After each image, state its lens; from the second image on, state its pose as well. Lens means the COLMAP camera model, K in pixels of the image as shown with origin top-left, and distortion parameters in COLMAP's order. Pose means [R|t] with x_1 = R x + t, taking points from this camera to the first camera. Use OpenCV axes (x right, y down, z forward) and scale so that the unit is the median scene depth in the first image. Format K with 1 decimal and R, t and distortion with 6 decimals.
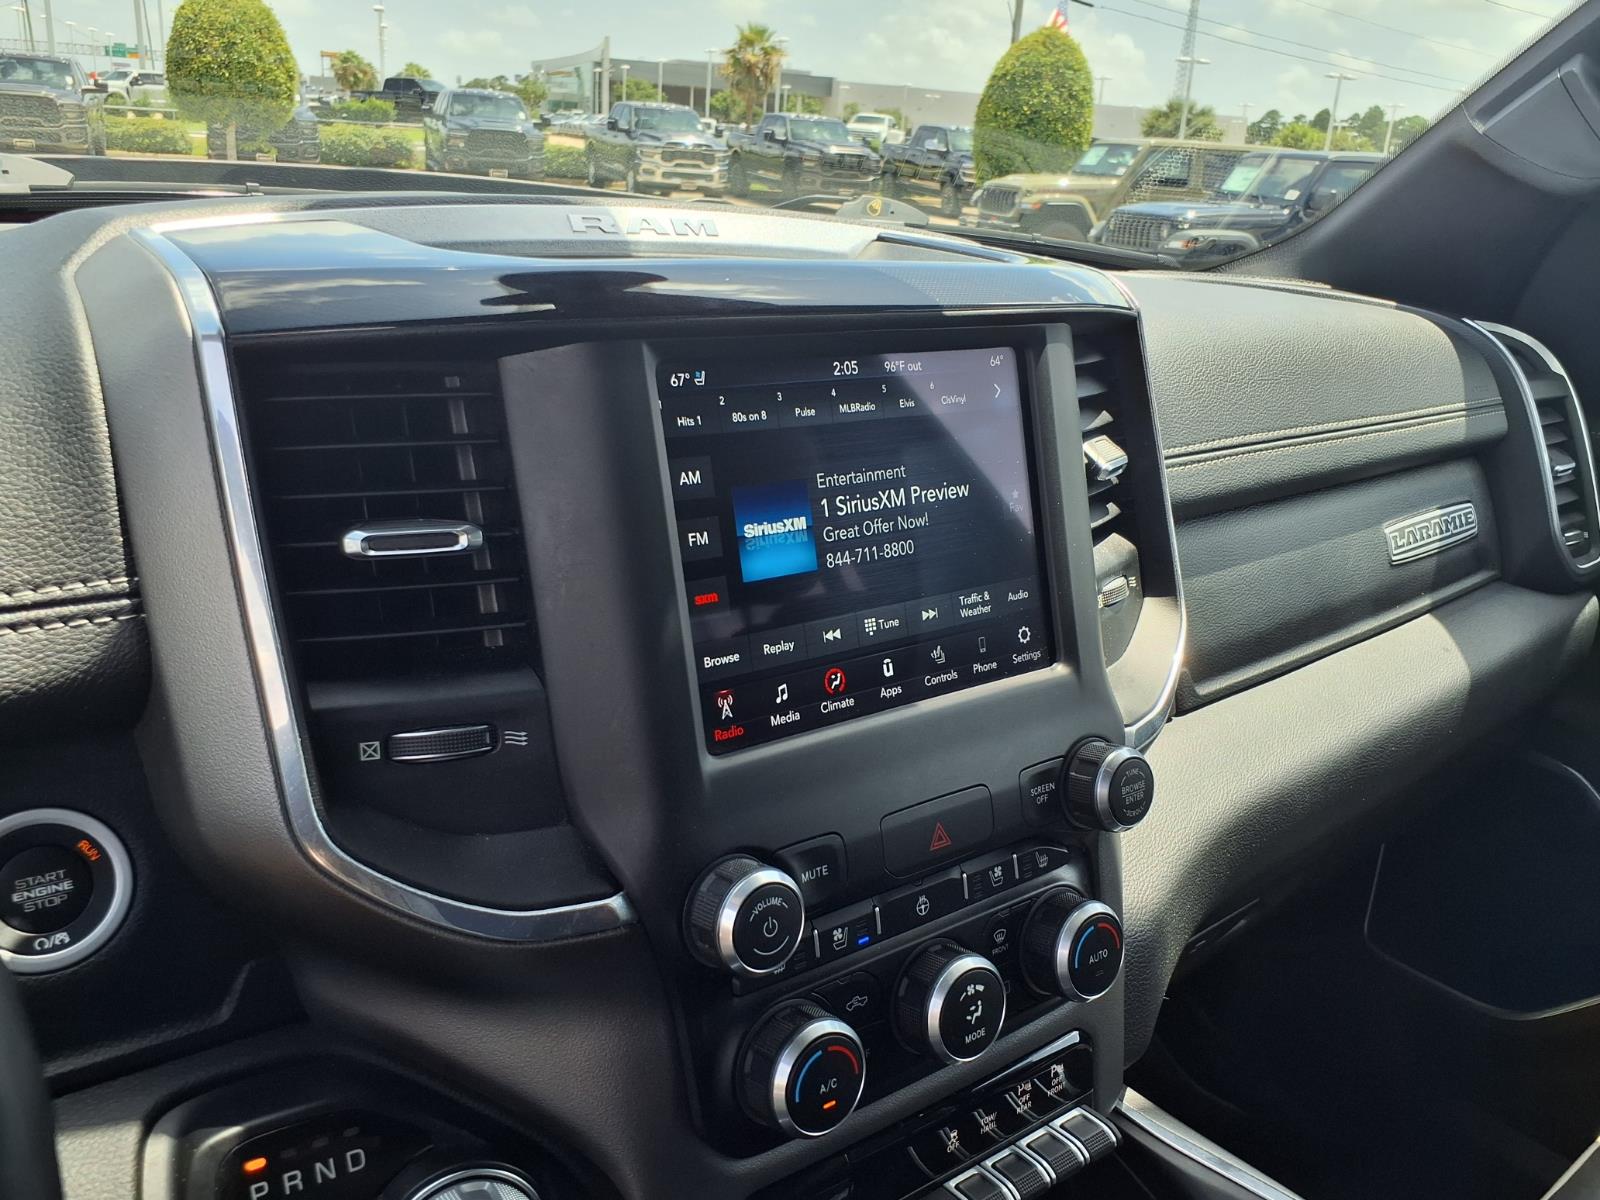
lens RADIAL K [[1293.3, 0, 804.7], [0, 1293.3, 605.0], [0, 0, 1]] dist [0.030127, -0.047756]
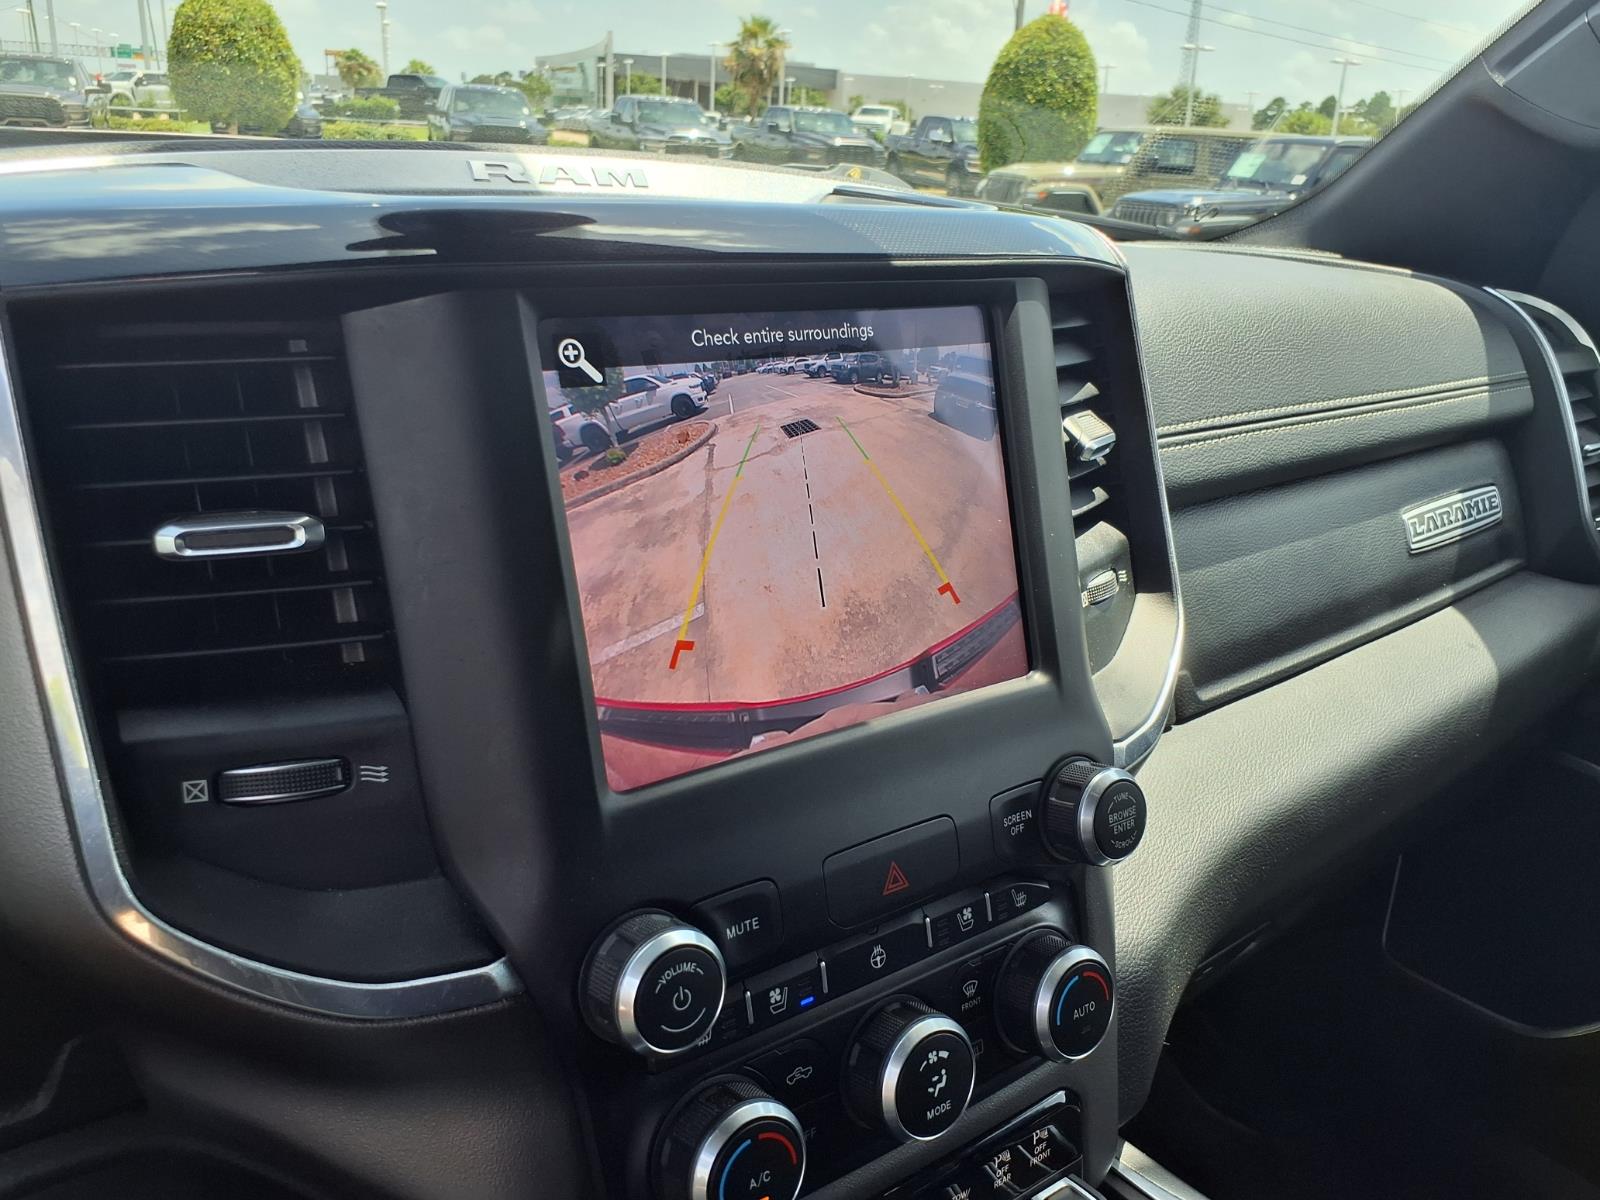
lens RADIAL K [[1293.3, 0, 814.3], [0, 1293.3, 598.5], [0, 0, 1]] dist [0.030127, -0.047756]
pose [[0.999947, -0.010247, -0.000552, 0.046161], [0.010247, 0.999947, 0.000048, -0.005233], [0.000551, -0.000053, 1.000000, 0.125593]]
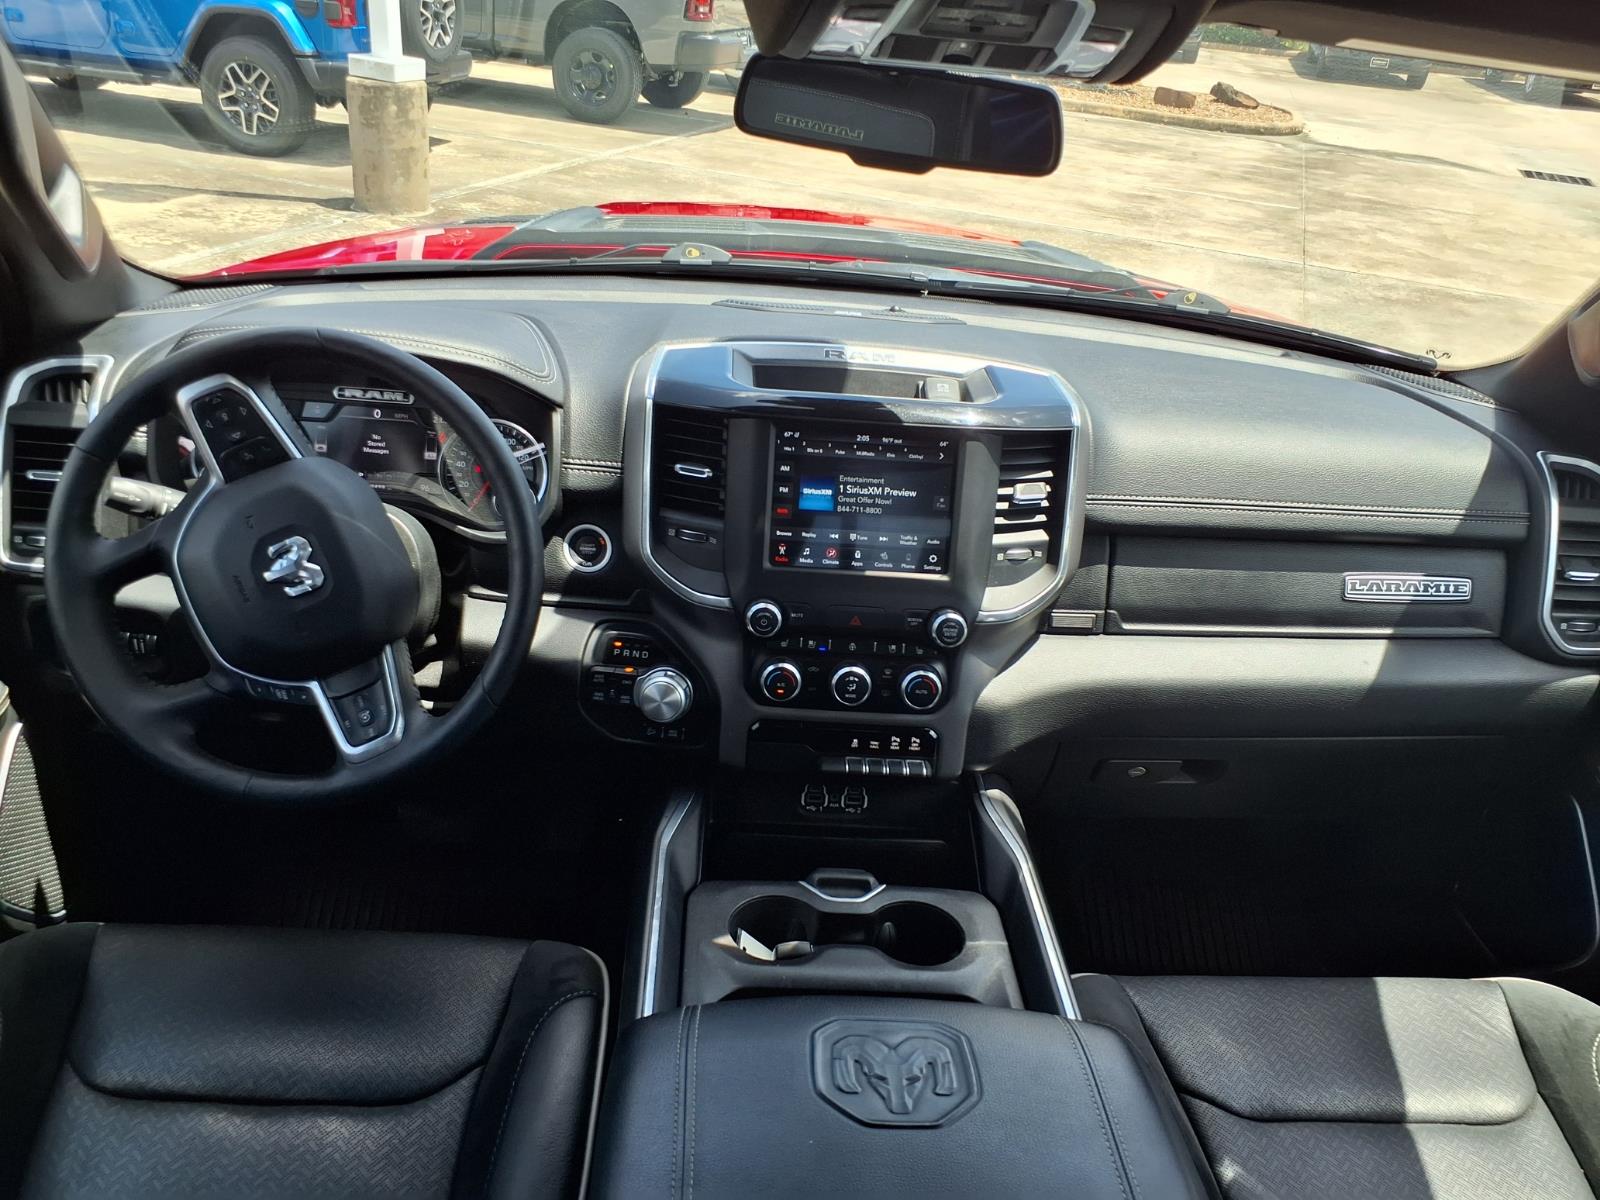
lens RADIAL K [[1293.3, 0, 794.7], [0, 1293.3, 602.8], [0, 0, 1]] dist [0.030127, -0.047756]
pose [[0.807564, 0.265527, -0.526627, 1.204395], [-0.215780, 0.964033, 0.155177, -0.206587], [0.548890, -0.011680, 0.835813, -1.105083]]
